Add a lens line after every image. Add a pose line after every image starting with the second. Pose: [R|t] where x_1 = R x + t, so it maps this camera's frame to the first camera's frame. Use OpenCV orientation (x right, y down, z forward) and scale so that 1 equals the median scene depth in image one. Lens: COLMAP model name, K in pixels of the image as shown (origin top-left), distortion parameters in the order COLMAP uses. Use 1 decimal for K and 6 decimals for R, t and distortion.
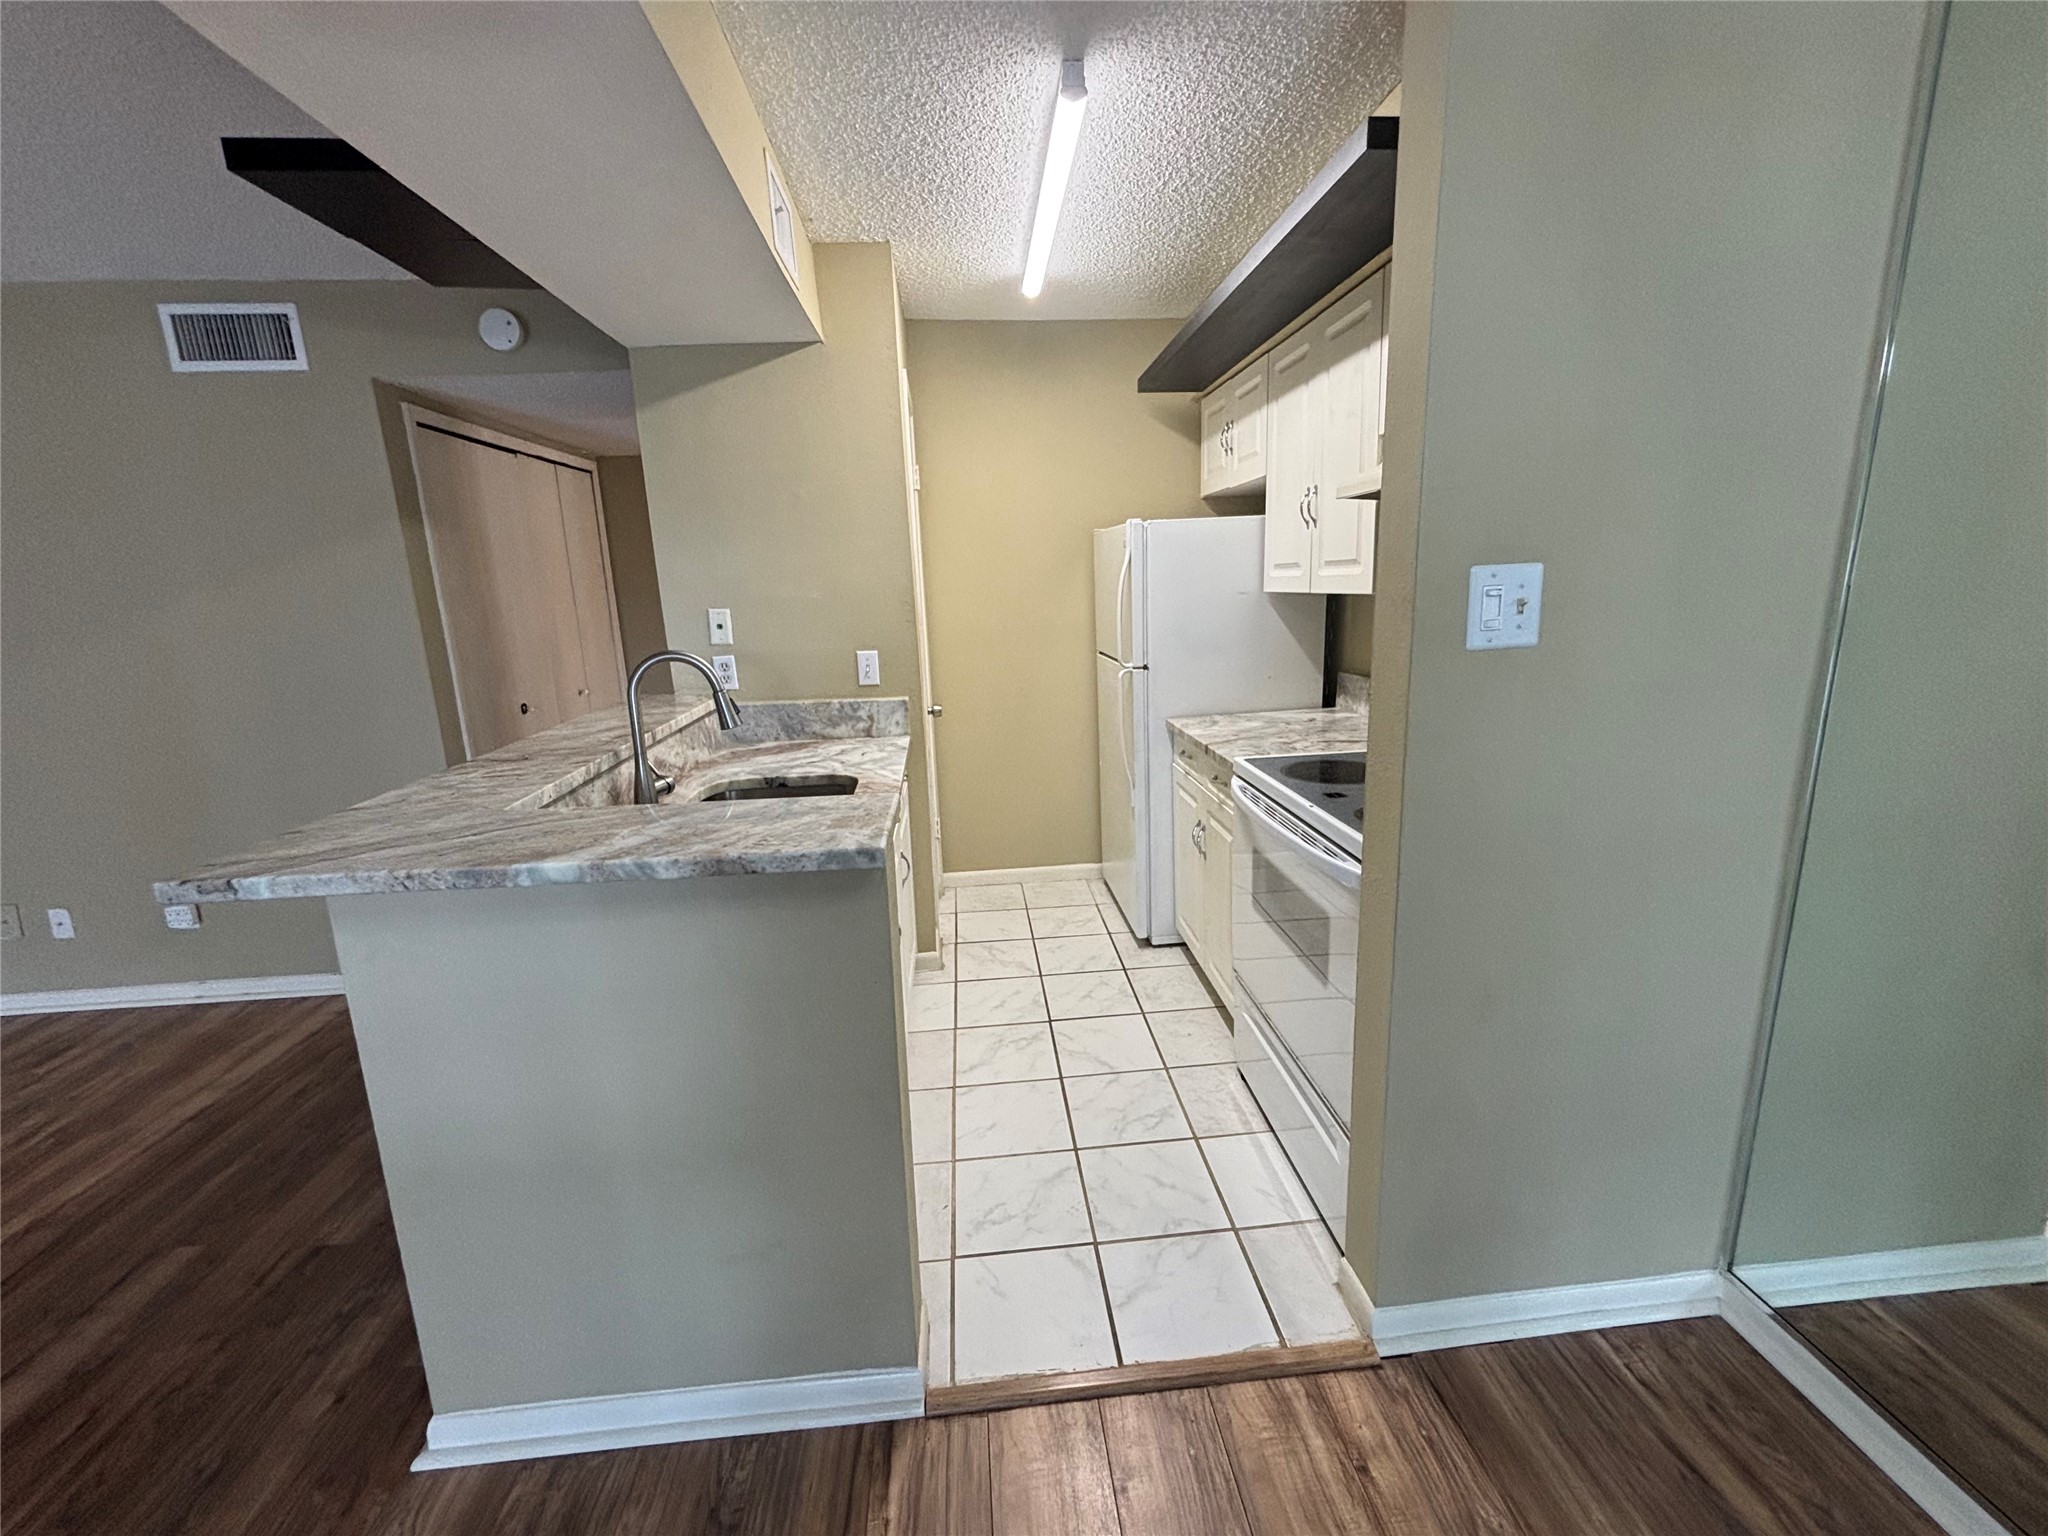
lens RADIAL K [[902.2, 0, 1024.0], [0, 902.2, 768.0], [0, 0, 1]] dist [0.000864, 0.000145]
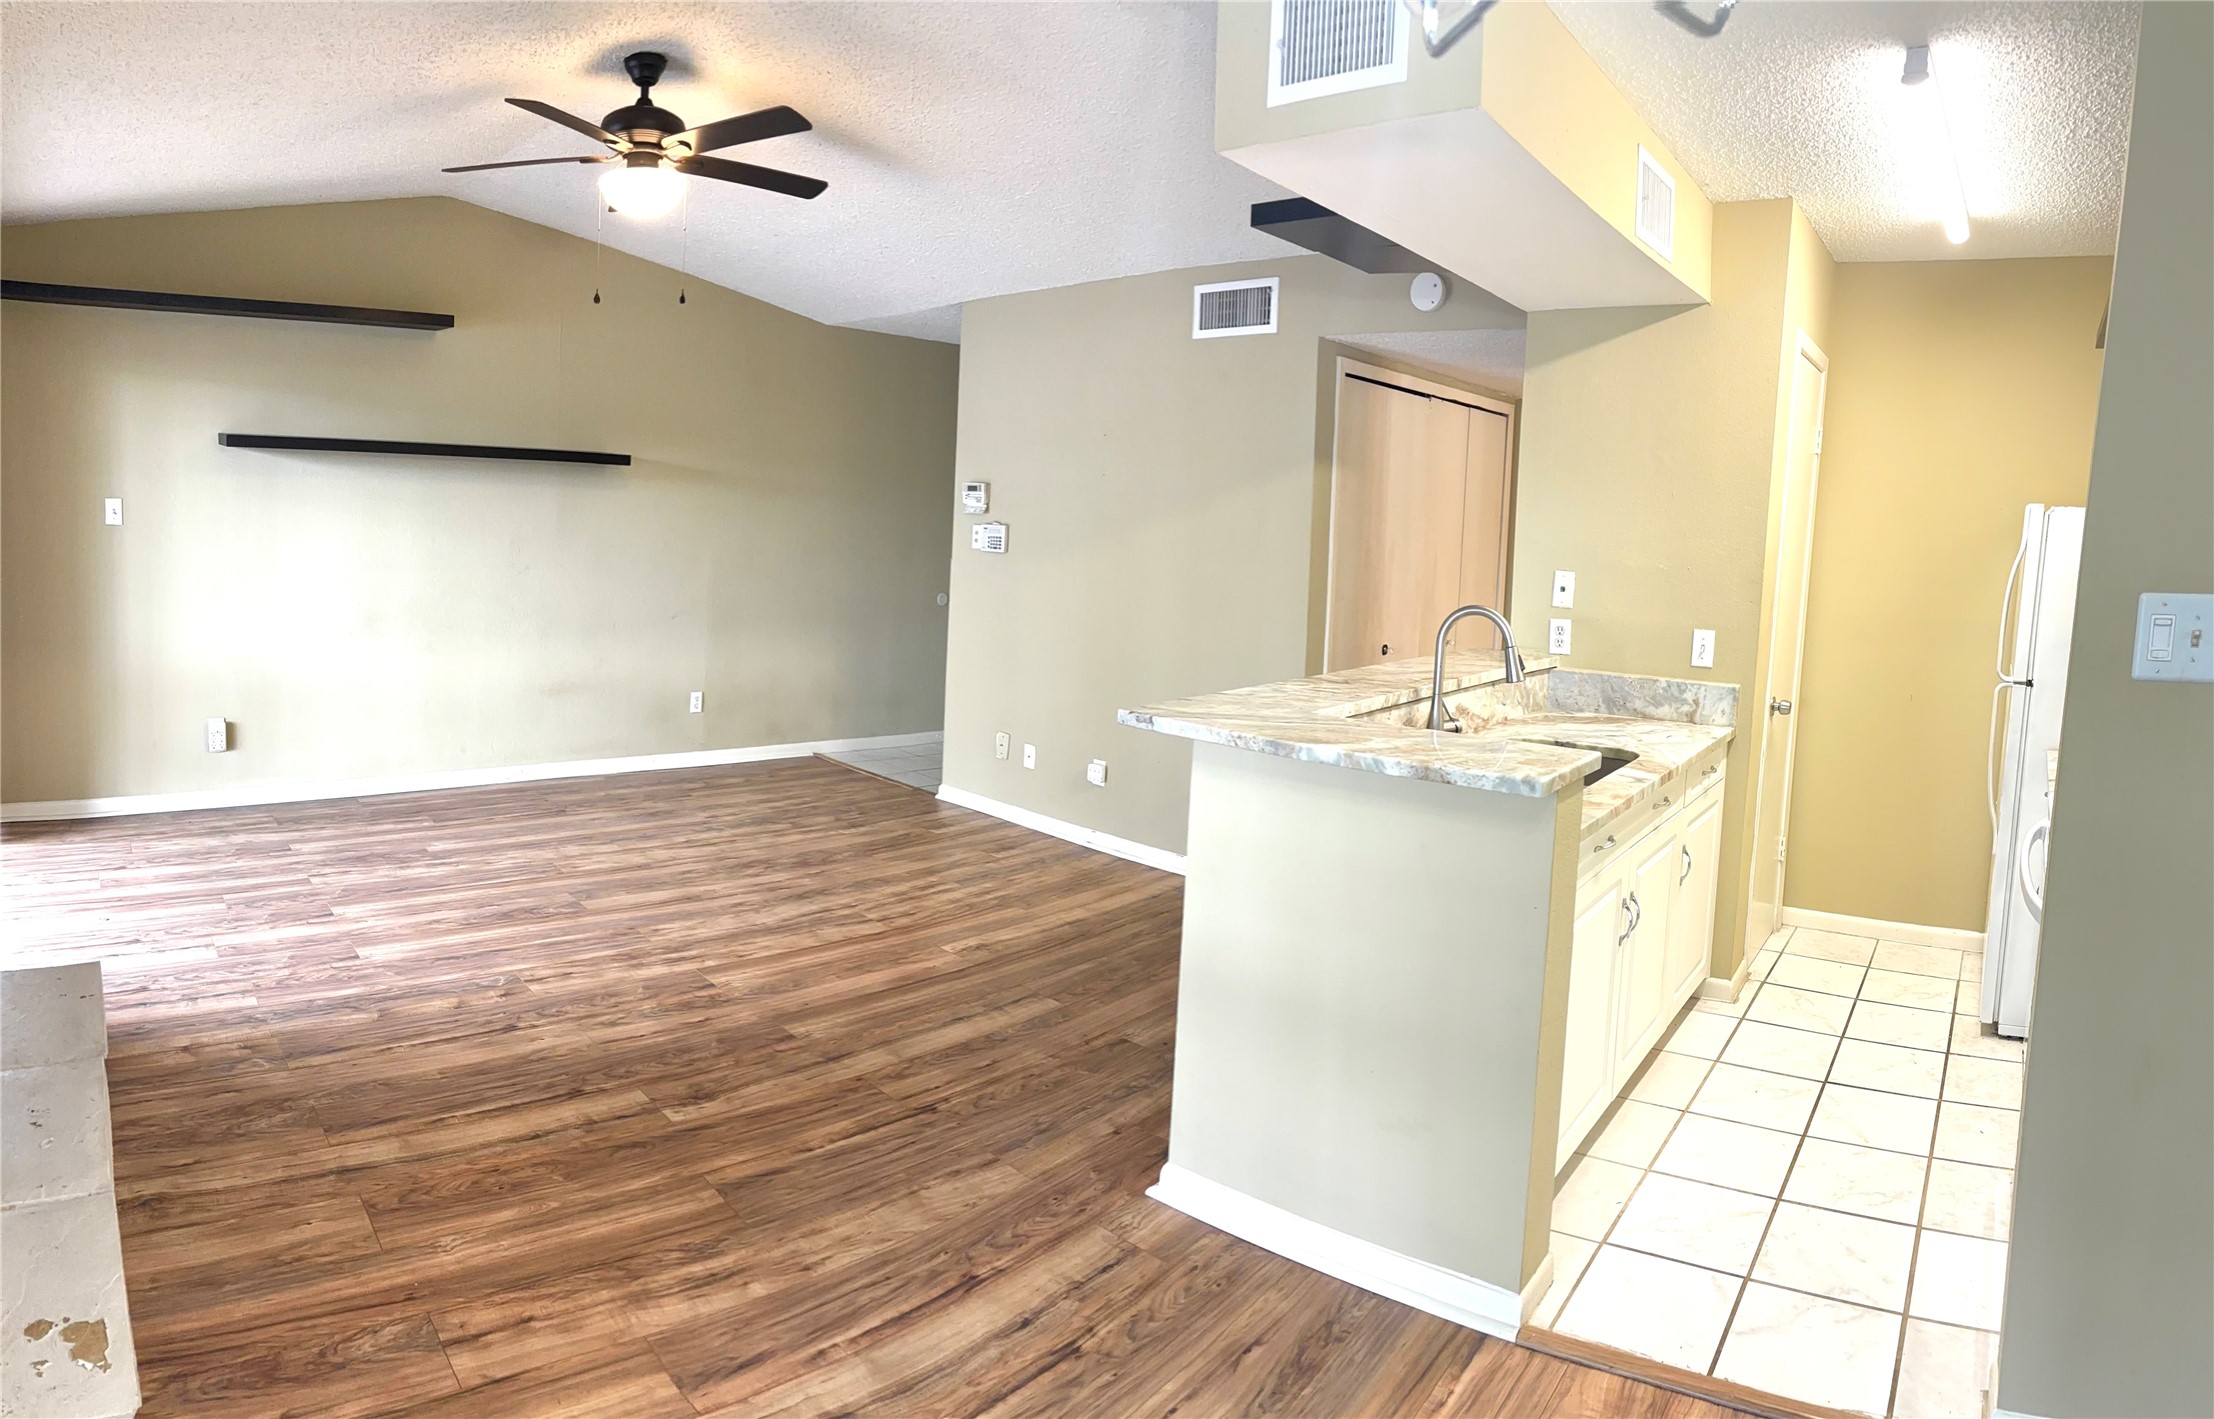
lens RADIAL K [[1778.2, 0, 1107.0], [0, 1778.2, 709.5], [0, 0, 1]] dist [-0.003940, -0.004072]
pose [[0.729006, 0.166245, -0.664013, 0.739304], [-0.214855, 0.976608, 0.008624, 0.070617], [0.649914, 0.136380, 0.747672, -0.894908]]
